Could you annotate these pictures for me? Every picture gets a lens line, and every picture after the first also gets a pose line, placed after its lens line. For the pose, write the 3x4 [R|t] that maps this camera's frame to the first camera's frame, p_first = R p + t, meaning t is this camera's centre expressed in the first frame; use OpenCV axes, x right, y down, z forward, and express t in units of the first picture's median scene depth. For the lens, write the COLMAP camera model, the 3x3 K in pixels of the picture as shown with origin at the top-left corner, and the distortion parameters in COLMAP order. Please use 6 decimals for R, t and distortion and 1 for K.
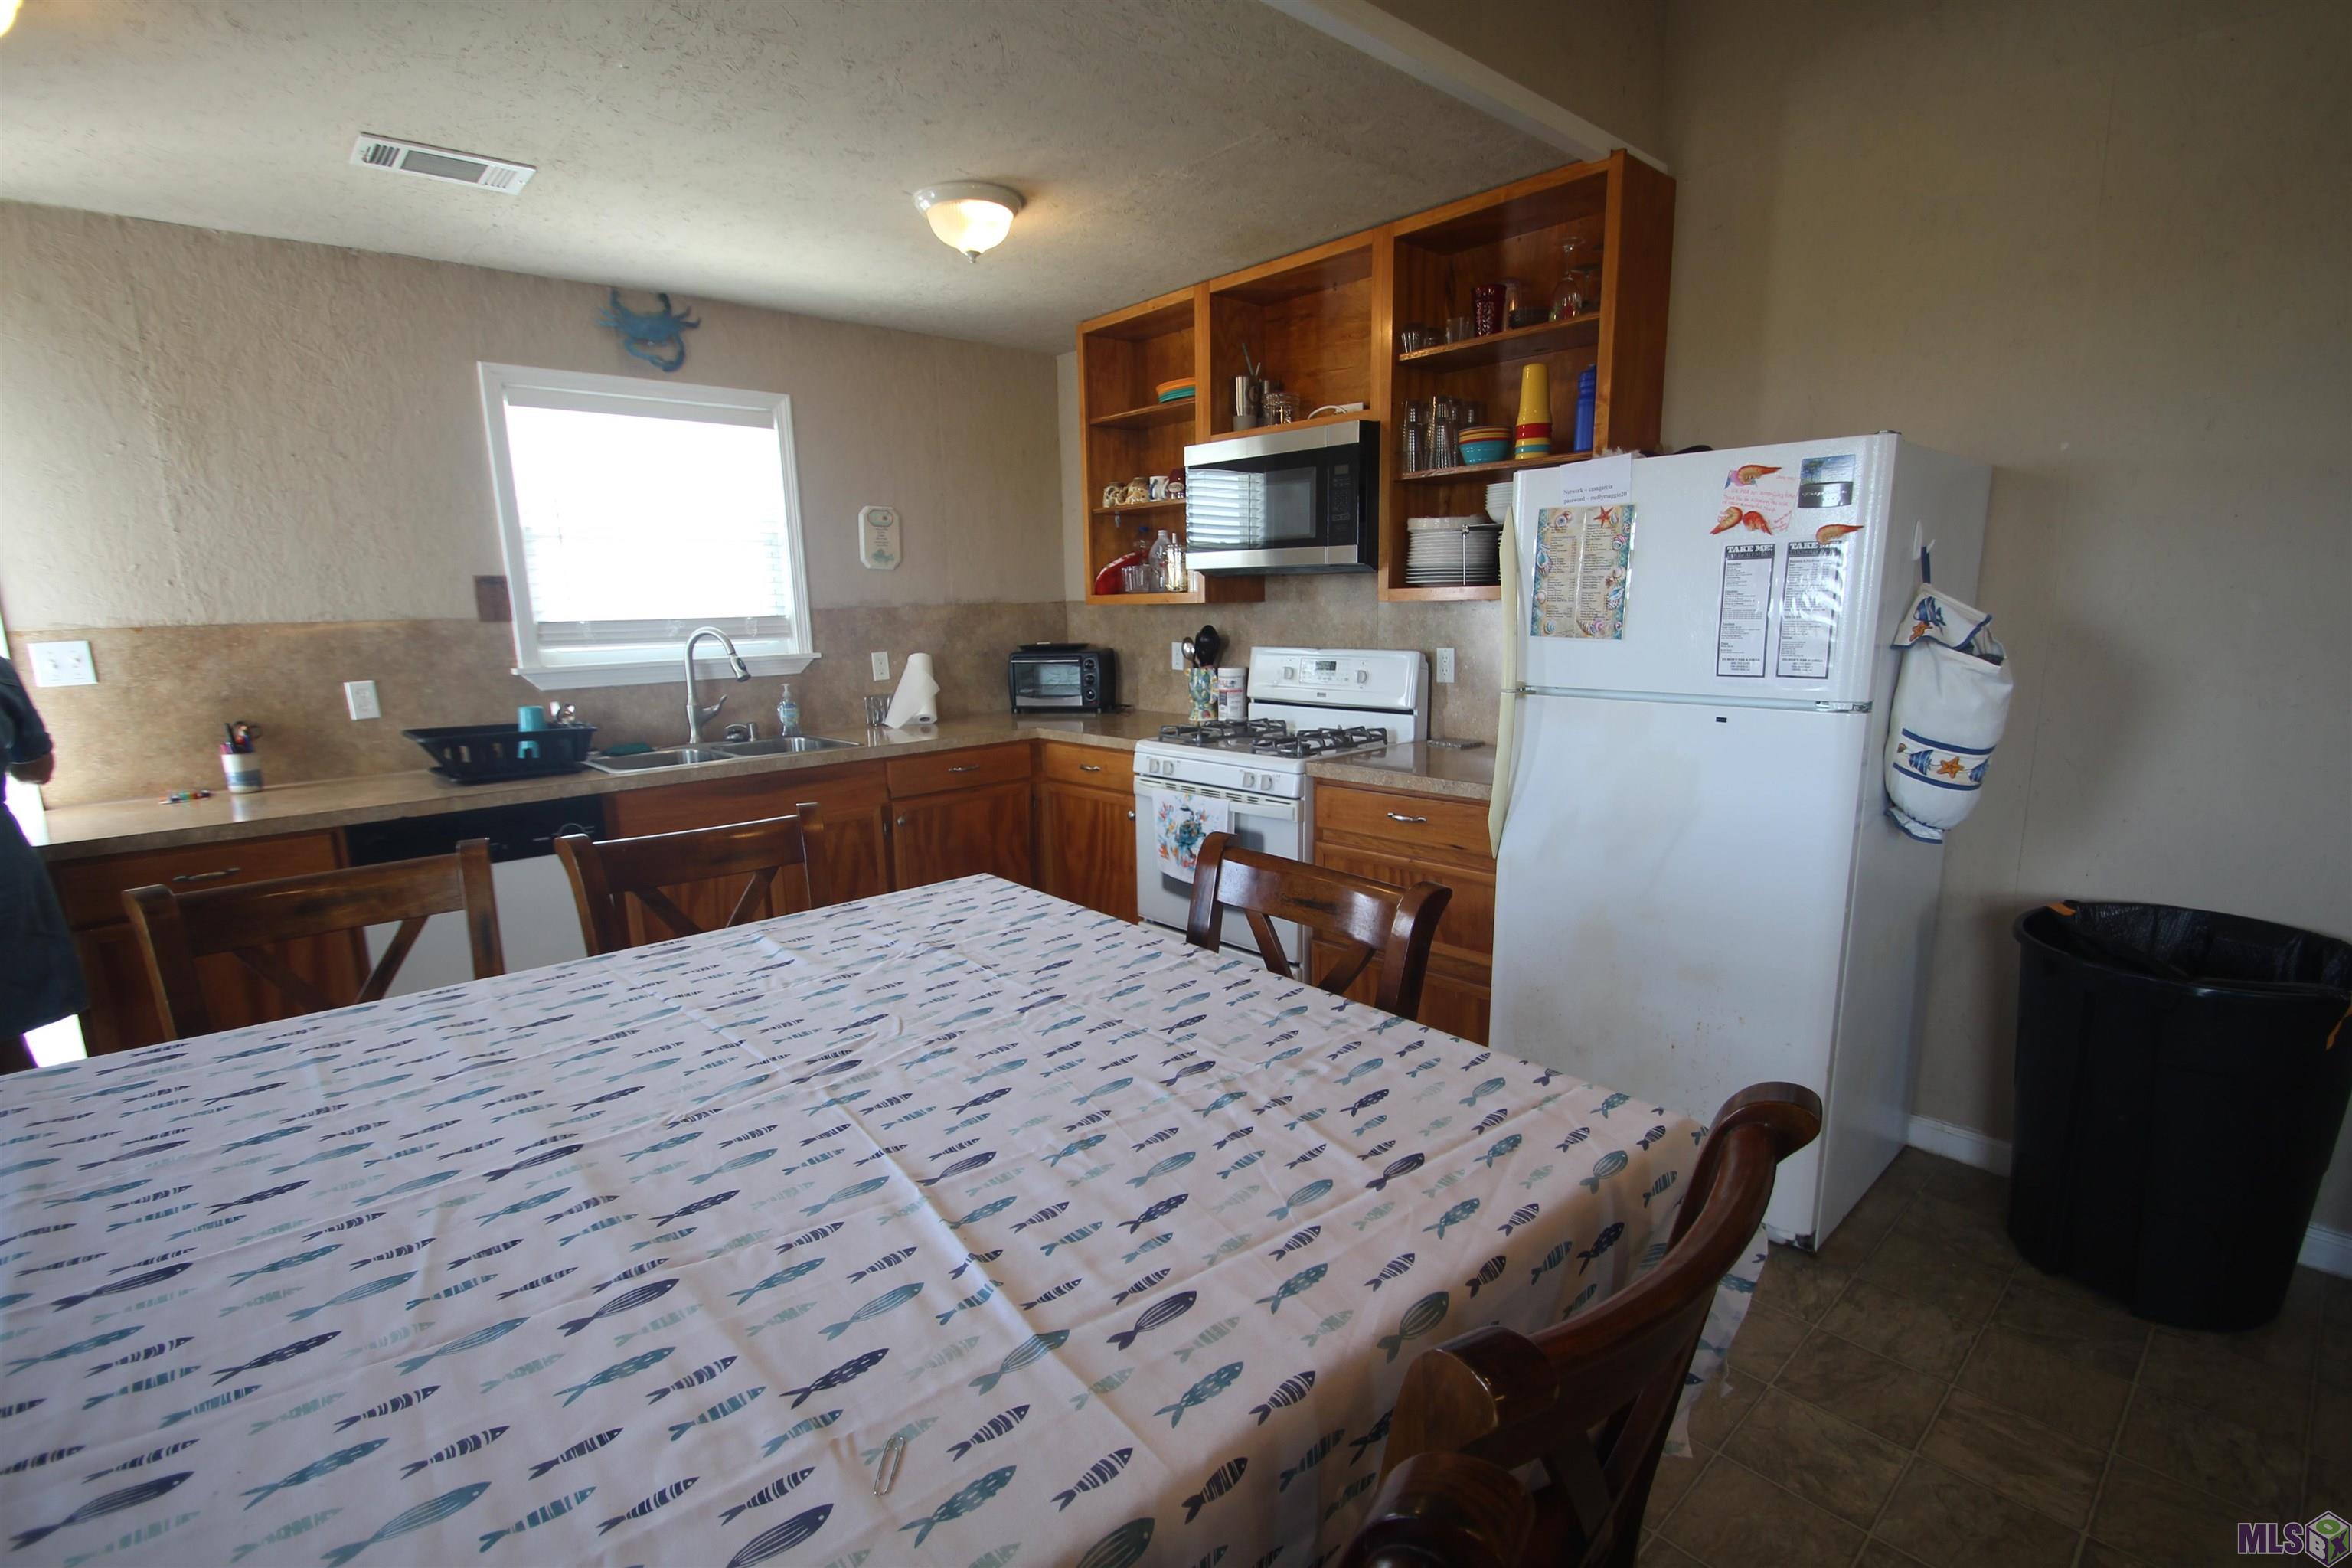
lens RADIAL K [[1088.6, 0, 1172.9], [0, 1088.6, 836.3], [0, 0, 1]] dist [0.003698, -0.014778]
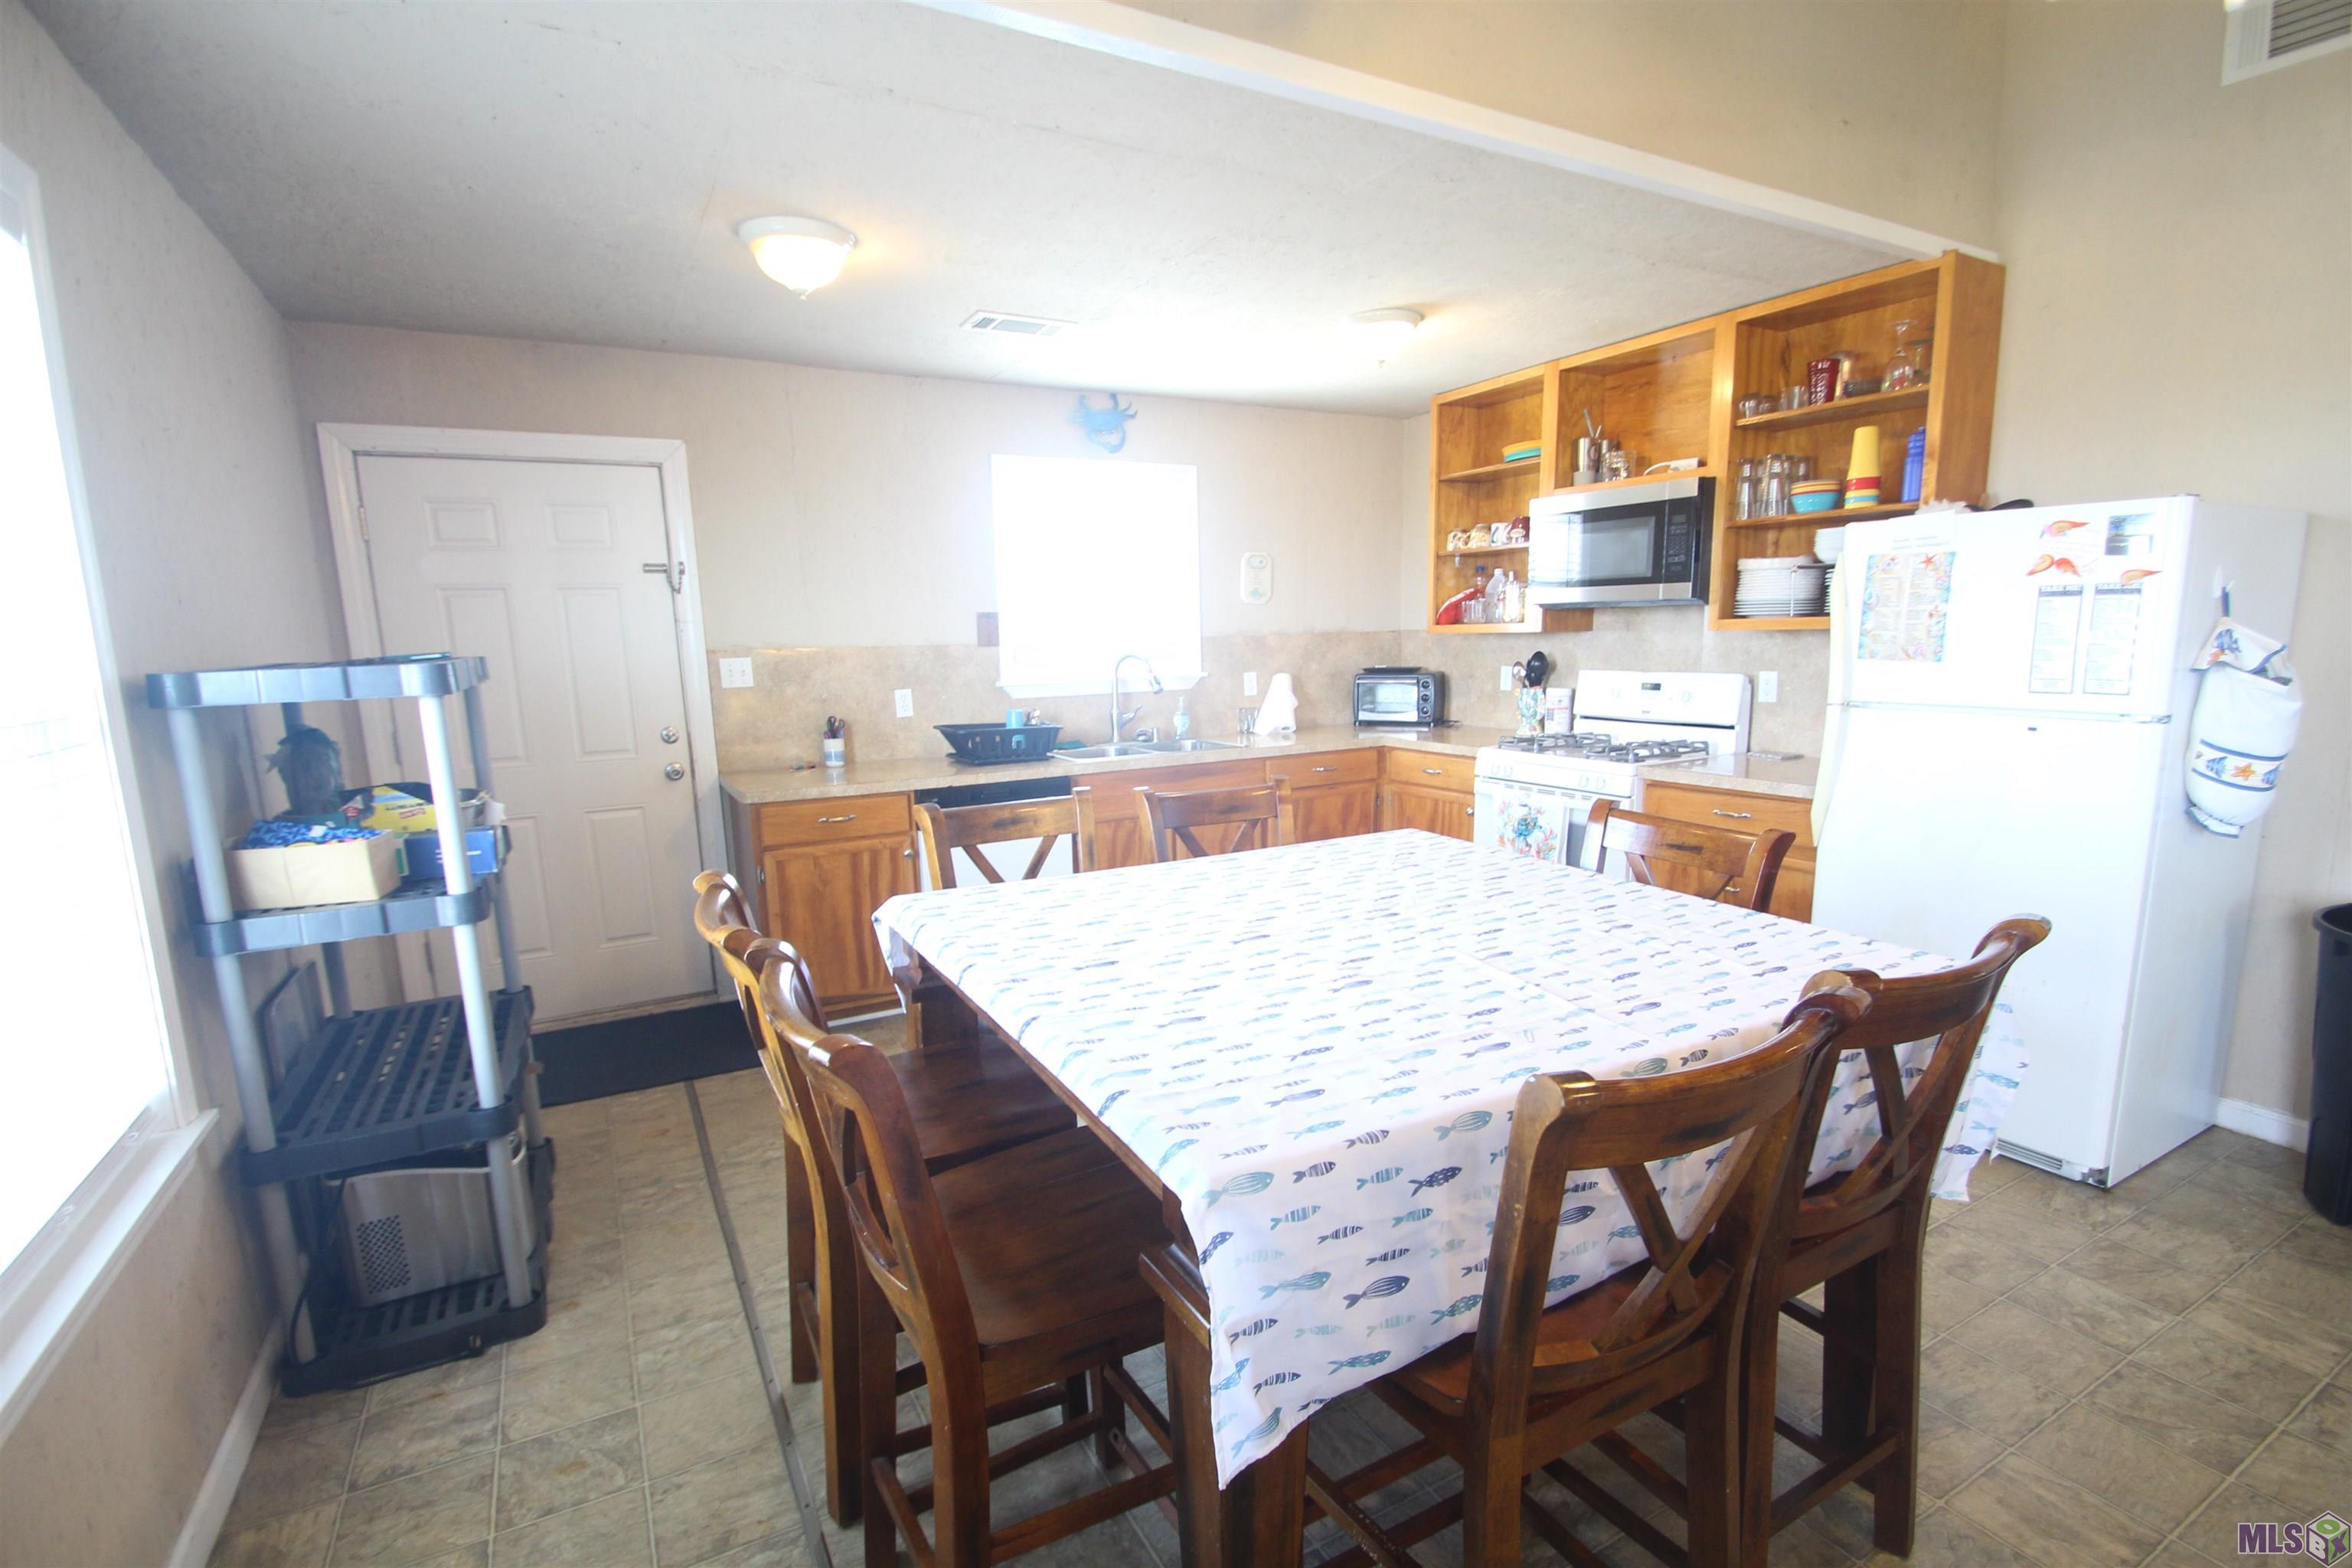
lens RADIAL K [[1088.6, 0, 1172.9], [0, 1088.6, 836.3], [0, 0, 1]] dist [0.003698, -0.014778]
pose [[0.972950, 0.041172, -0.227316, -0.102457], [-0.046675, 0.998732, -0.018882, 0.056296], [0.226250, 0.028981, 0.973638, -0.273305]]
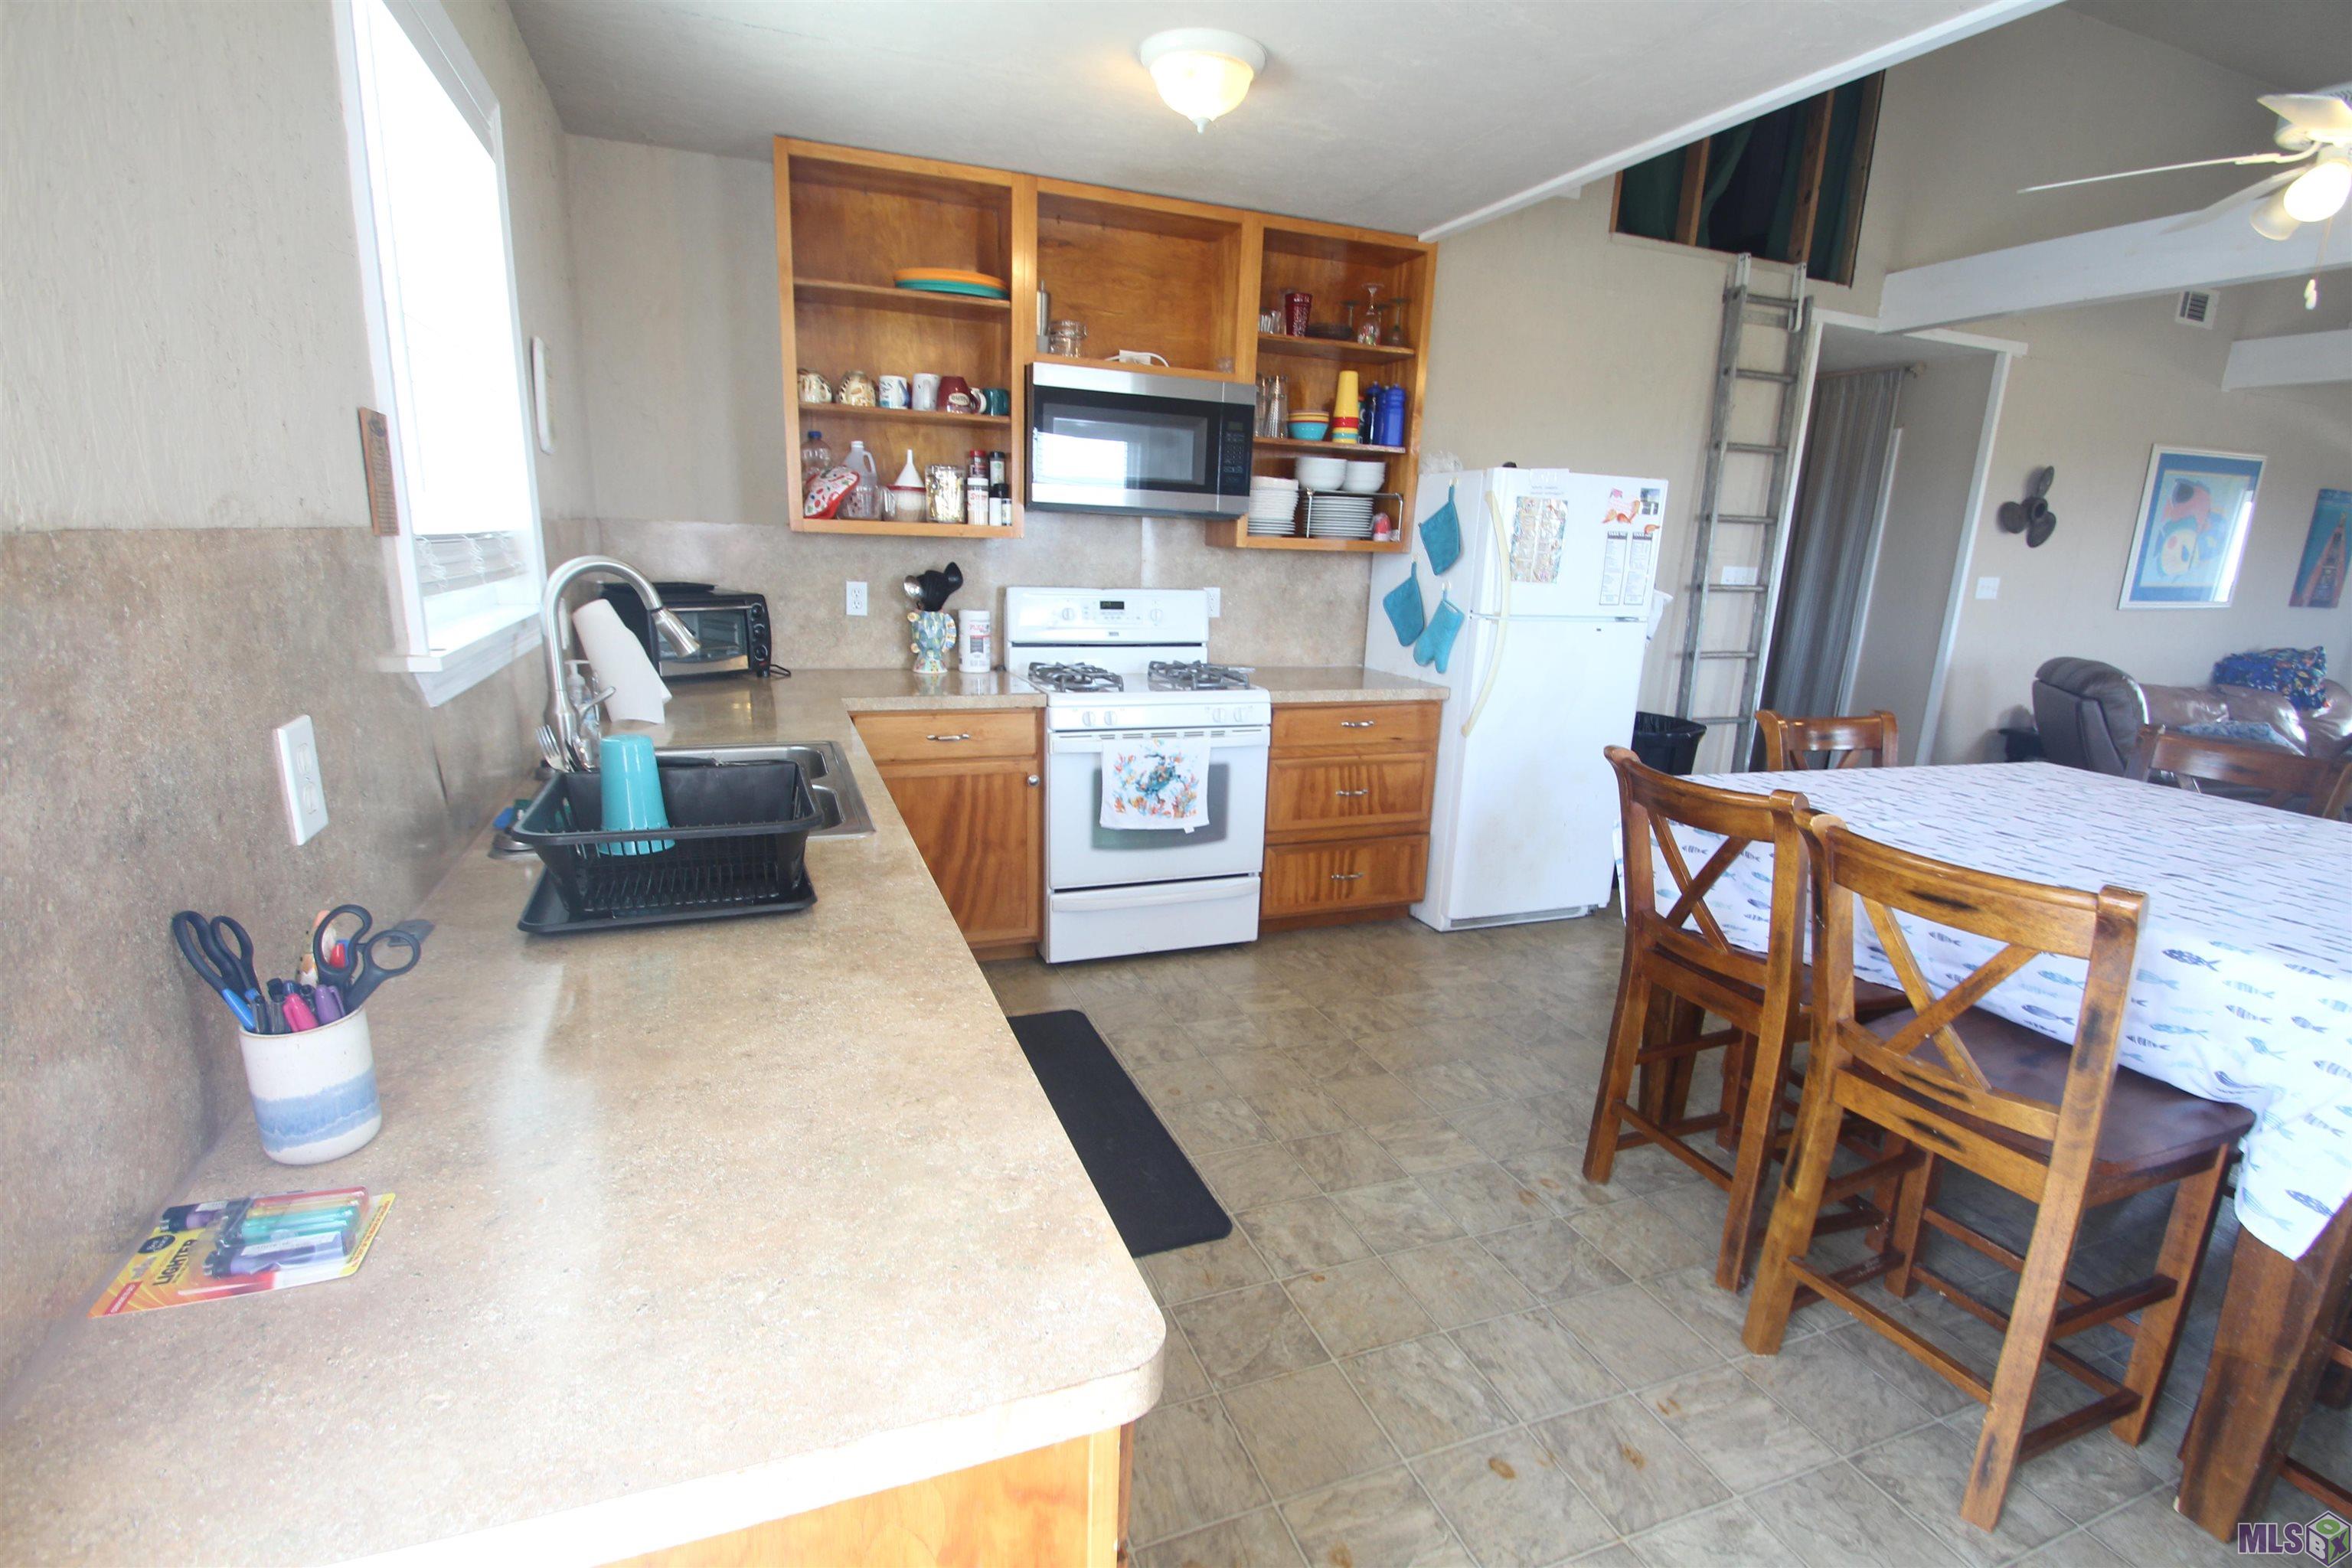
lens RADIAL K [[1088.6, 0, 1172.9], [0, 1088.6, 836.3], [0, 0, 1]] dist [0.003698, -0.014778]
pose [[0.357664, -0.213890, 0.909026, -1.028502], [0.157182, 0.973318, 0.167172, -0.133895], [-0.920527, 0.083091, 0.381740, 0.714247]]
